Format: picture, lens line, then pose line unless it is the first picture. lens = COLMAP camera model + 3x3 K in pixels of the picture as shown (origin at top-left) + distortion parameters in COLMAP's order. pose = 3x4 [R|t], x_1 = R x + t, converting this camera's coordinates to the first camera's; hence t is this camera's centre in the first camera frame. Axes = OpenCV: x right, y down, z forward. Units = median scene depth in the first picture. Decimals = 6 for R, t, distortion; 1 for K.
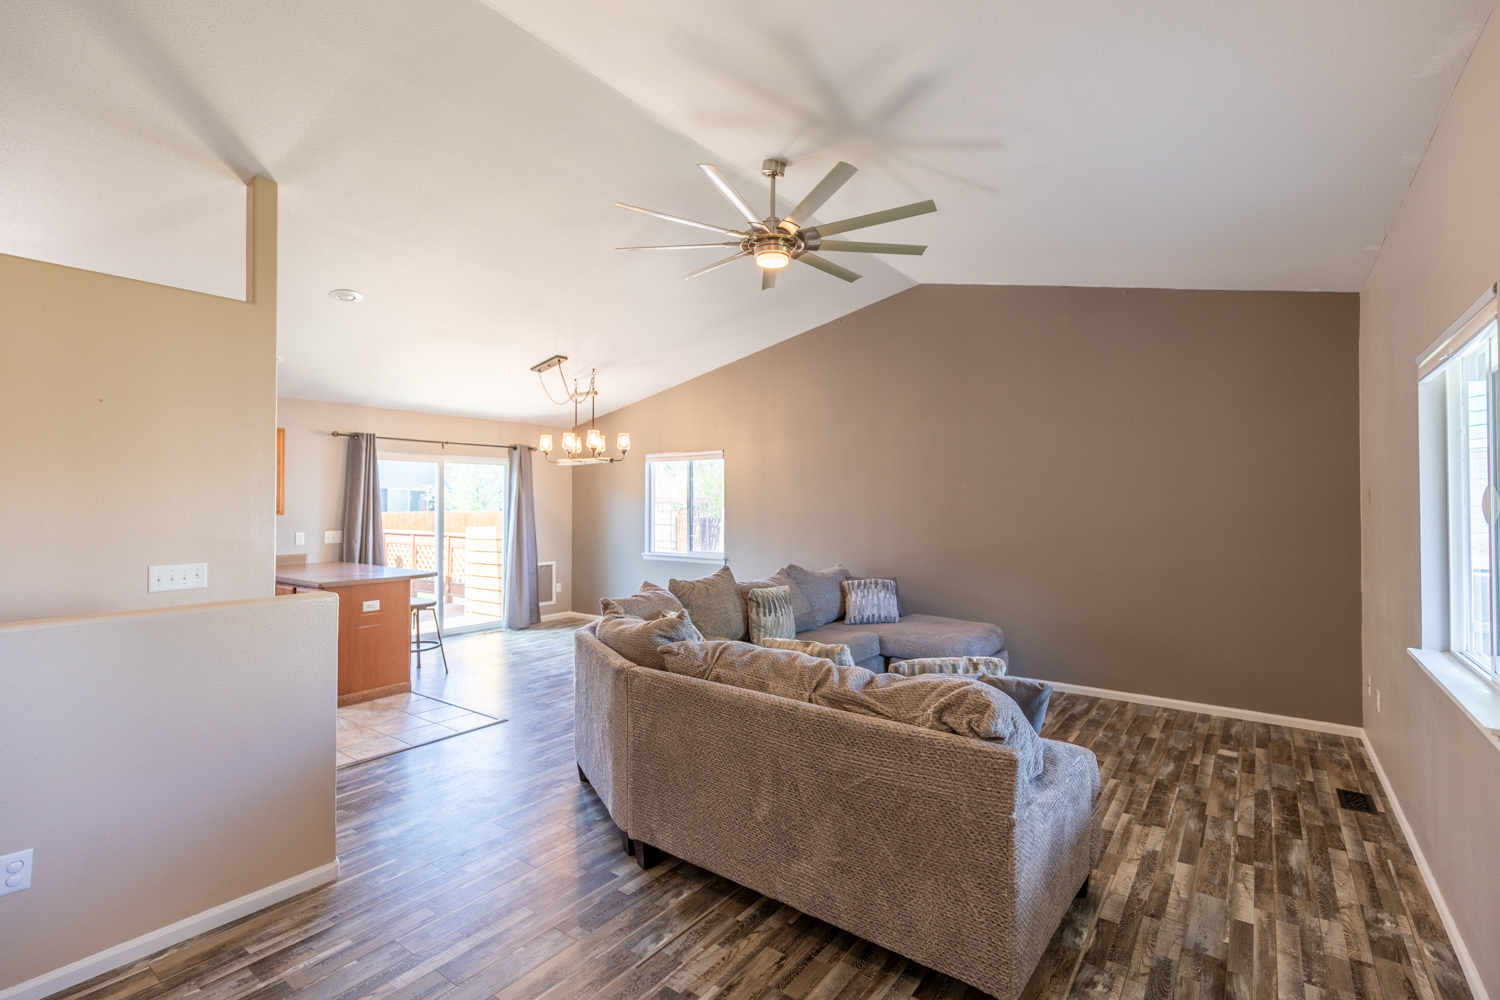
lens RADIAL K [[677.7, 0, 755.2], [0, 677.7, 493.1], [0, 0, 1]] dist [0.004723, -0.000575]
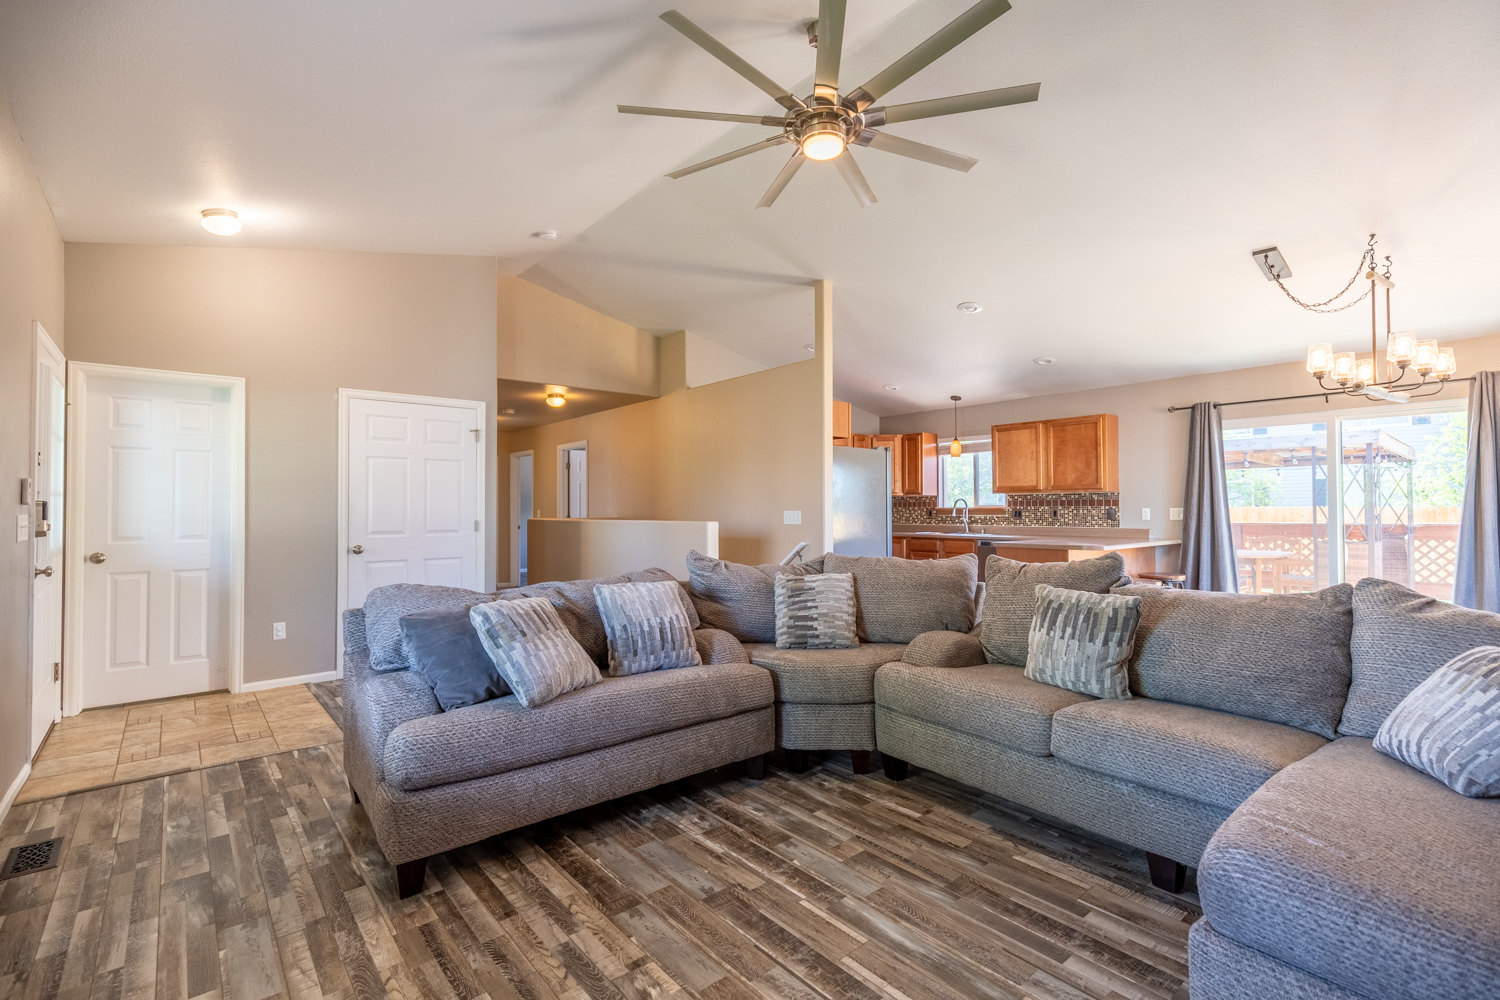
lens RADIAL K [[677.7, 0, 755.2], [0, 677.7, 493.1], [0, 0, 1]] dist [0.004723, -0.000575]
pose [[-0.222026, -0.022612, -0.974778, 1.257504], [0.018272, 0.999459, -0.027346, 0.135454], [0.974869, -0.023883, -0.221493, 1.682466]]
